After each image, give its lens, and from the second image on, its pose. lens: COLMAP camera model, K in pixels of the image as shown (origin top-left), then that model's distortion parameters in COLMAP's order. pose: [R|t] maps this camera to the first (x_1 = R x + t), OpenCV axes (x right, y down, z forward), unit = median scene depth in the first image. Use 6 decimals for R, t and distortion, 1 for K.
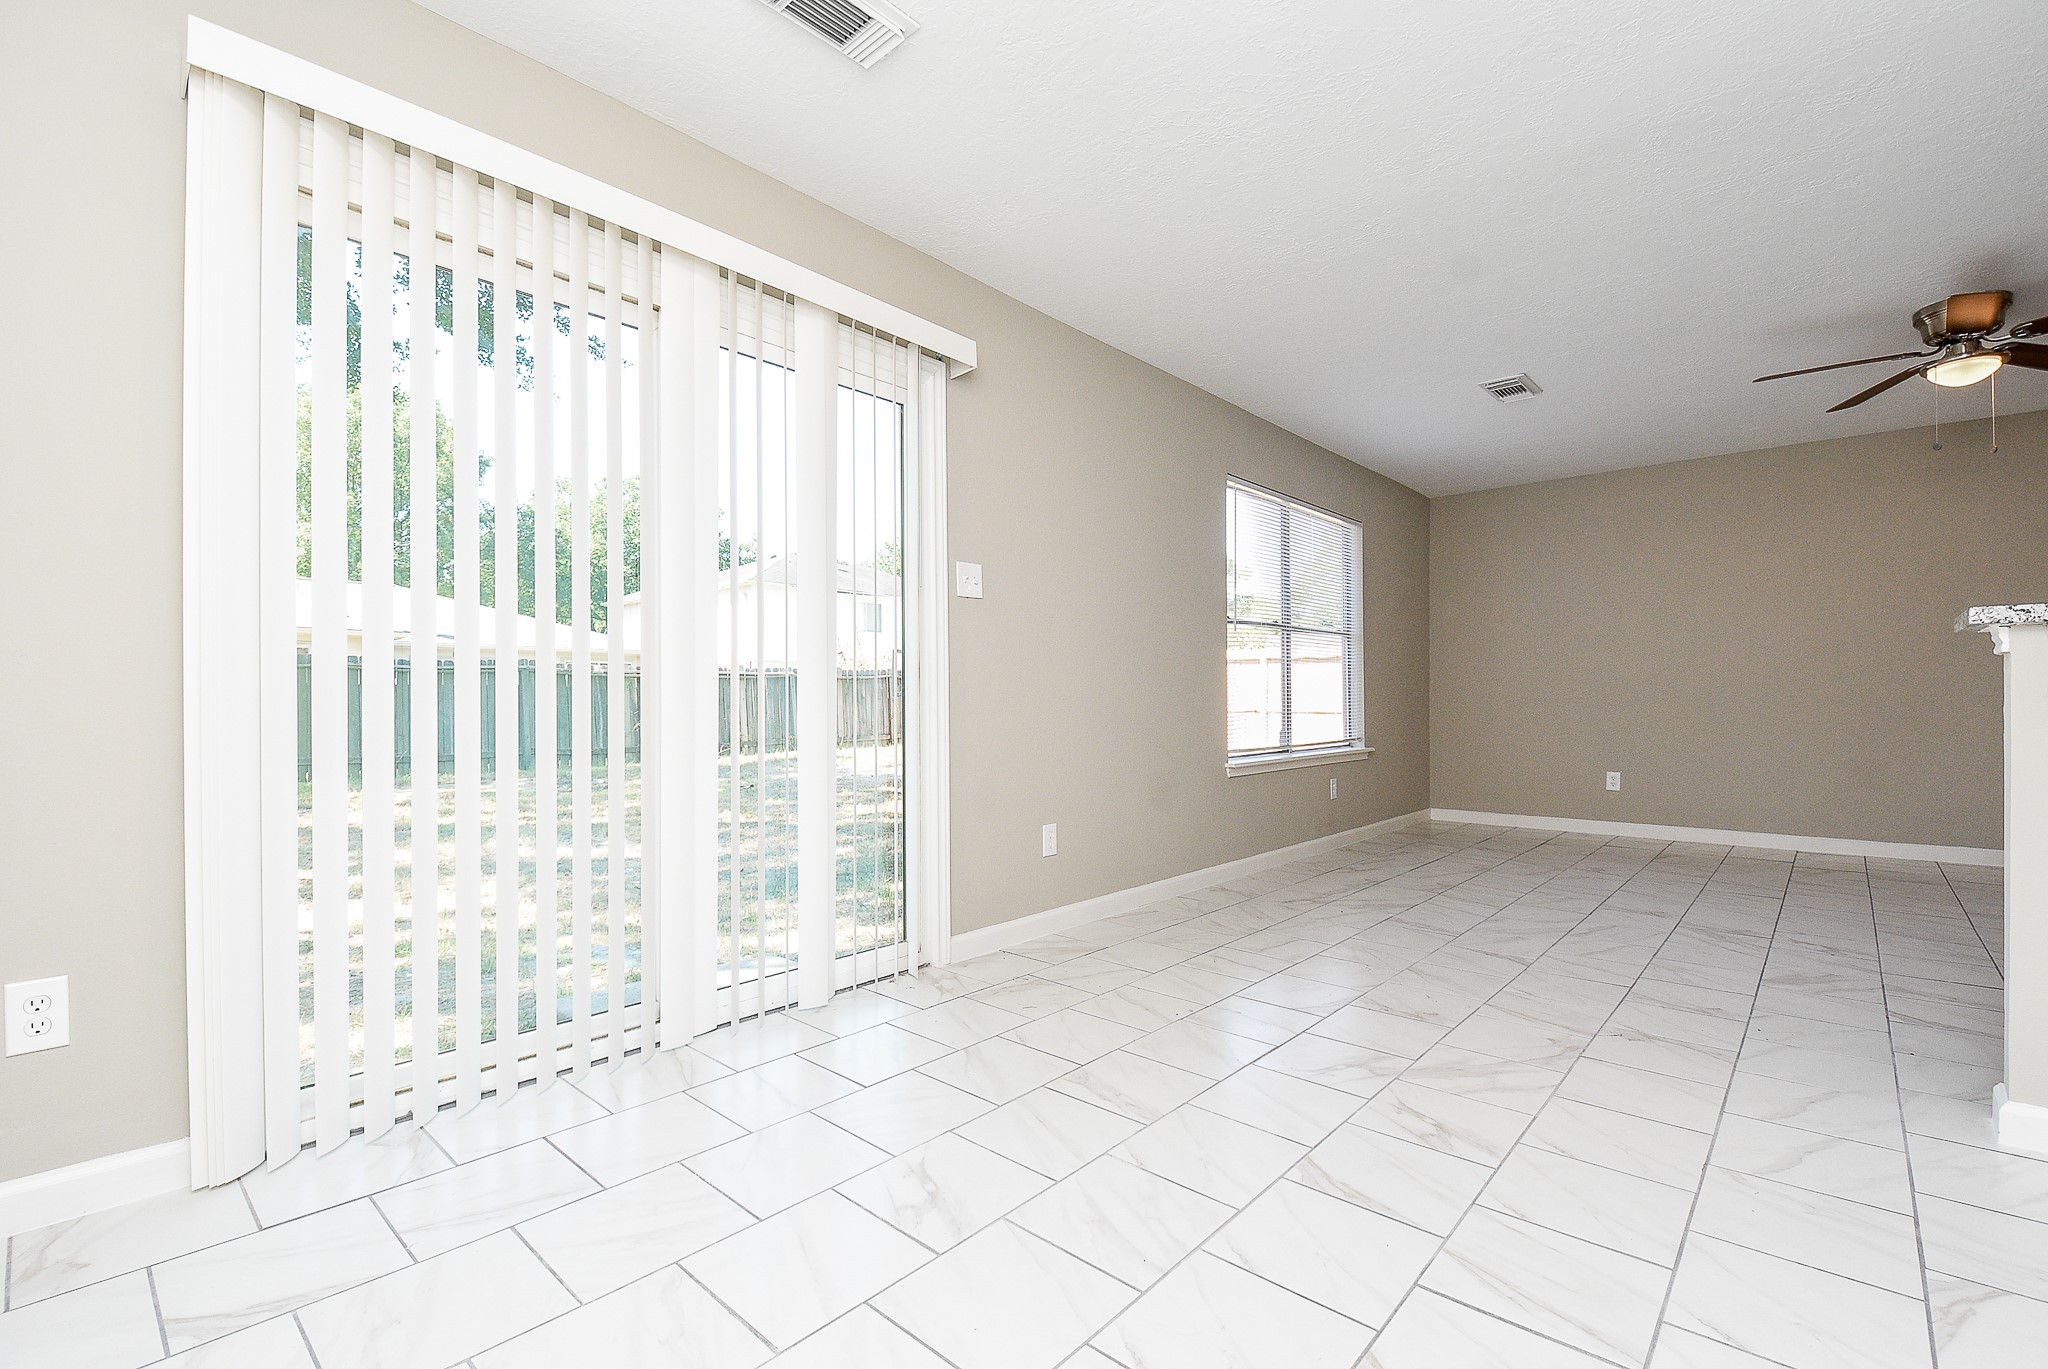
lens RADIAL K [[909.5, 0, 1025.0], [0, 909.5, 701.5], [0, 0, 1]] dist [0.026890, -0.023012]
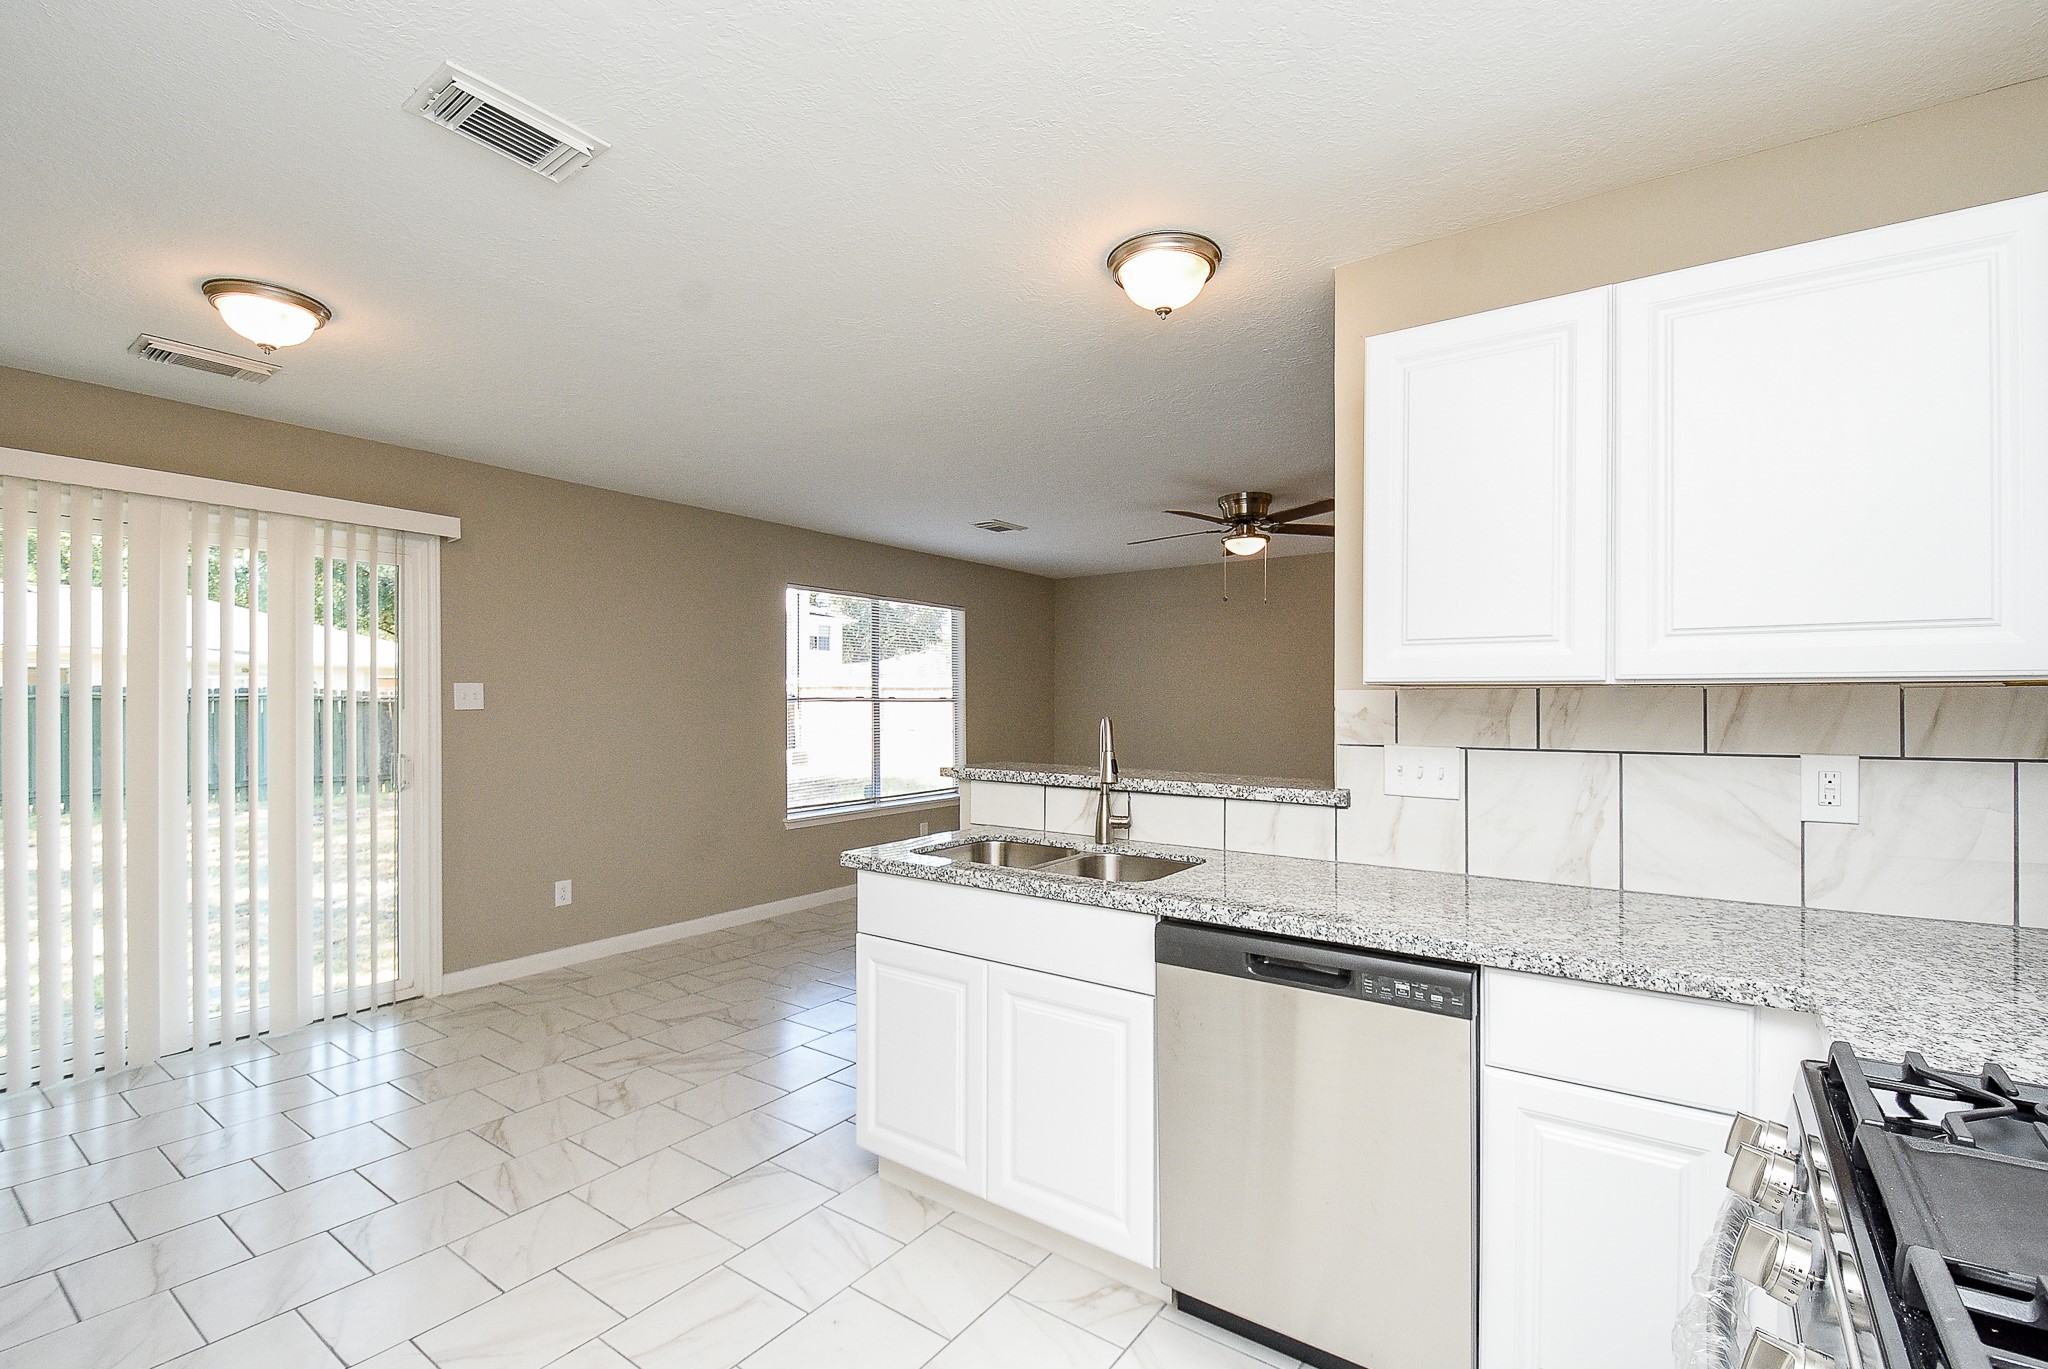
lens RADIAL K [[909.5, 0, 1025.0], [0, 909.5, 701.5], [0, 0, 1]] dist [0.026890, -0.023012]
pose [[0.993032, 0.004381, 0.117766, 0.587371], [-0.003831, 0.999981, -0.004894, -0.126812], [-0.117785, 0.004408, 0.993029, -0.394582]]
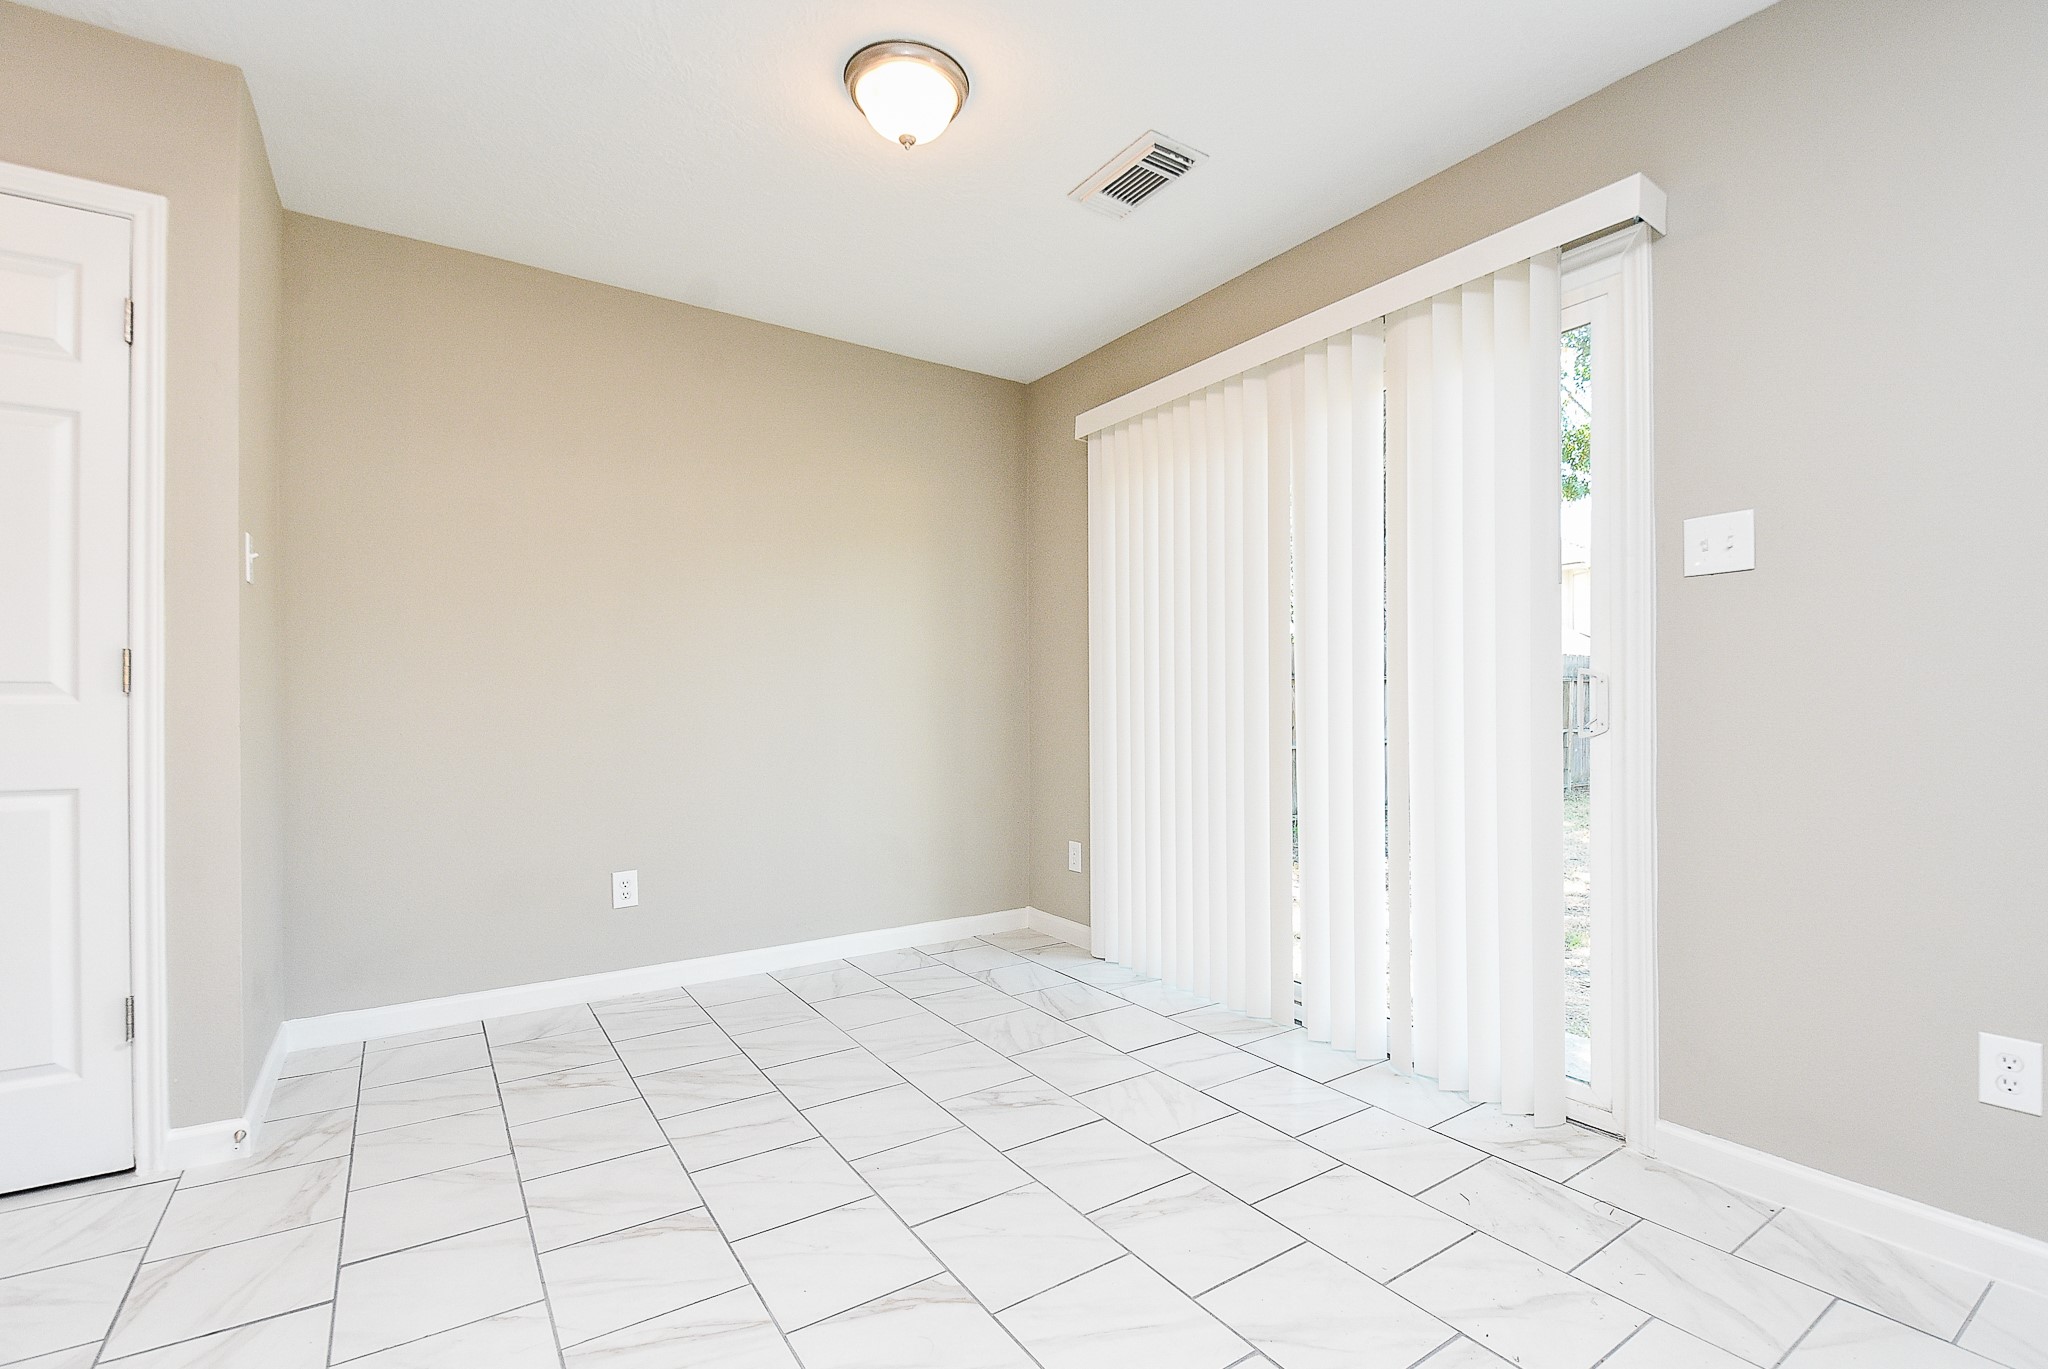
lens RADIAL K [[909.5, 0, 1025.0], [0, 909.5, 701.5], [0, 0, 1]] dist [0.026890, -0.023012]
pose [[-0.233539, 0.002220, -0.972345, 0.643954], [-0.000641, 0.999997, 0.002437, -0.032445], [0.972347, 0.001193, -0.233537, 0.725152]]
